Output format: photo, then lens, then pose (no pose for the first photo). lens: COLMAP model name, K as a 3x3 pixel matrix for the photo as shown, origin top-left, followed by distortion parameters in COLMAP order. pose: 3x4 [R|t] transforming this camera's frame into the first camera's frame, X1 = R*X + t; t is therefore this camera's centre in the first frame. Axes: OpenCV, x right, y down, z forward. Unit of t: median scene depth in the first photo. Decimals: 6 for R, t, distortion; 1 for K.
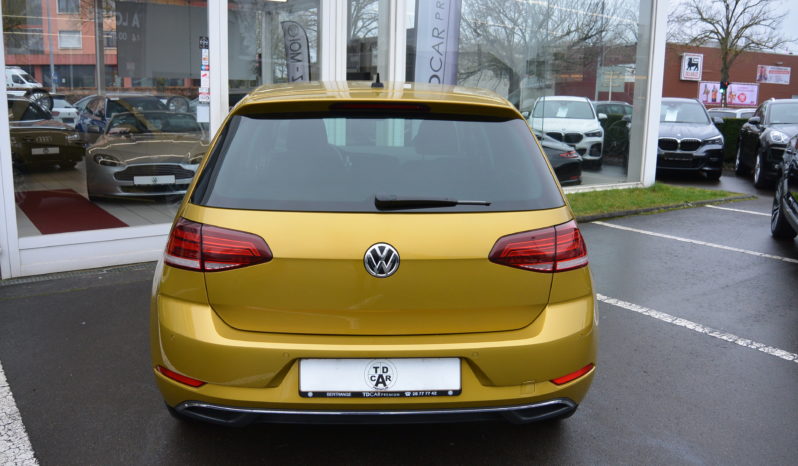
lens RADIAL K [[654.3, 0, 399.6], [0, 654.3, 217.3], [0, 0, 1]] dist [-0.098861, 0.006662]
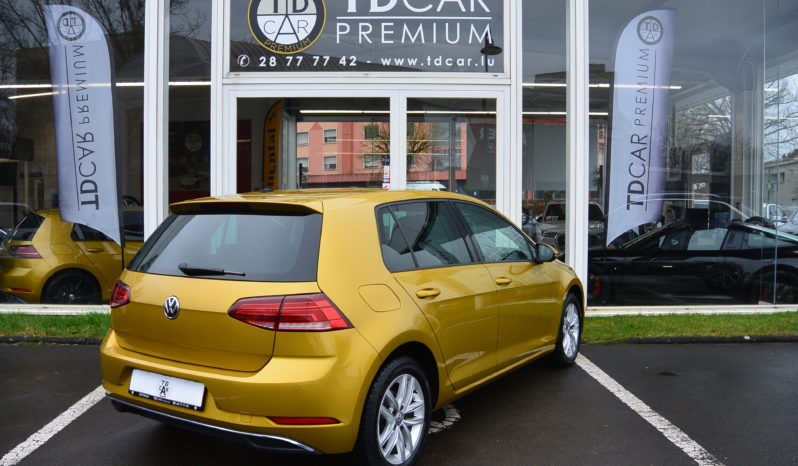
lens RADIAL K [[643.3, 0, 399.0], [0, 643.3, 233.0], [0, 0, 1]] dist [-0.097170, 0.003847]
pose [[0.835645, 0.005711, -0.549240, 0.197359], [-0.085249, 0.989177, -0.119418, 0.004259], [0.542614, 0.146614, 0.827088, 0.011301]]
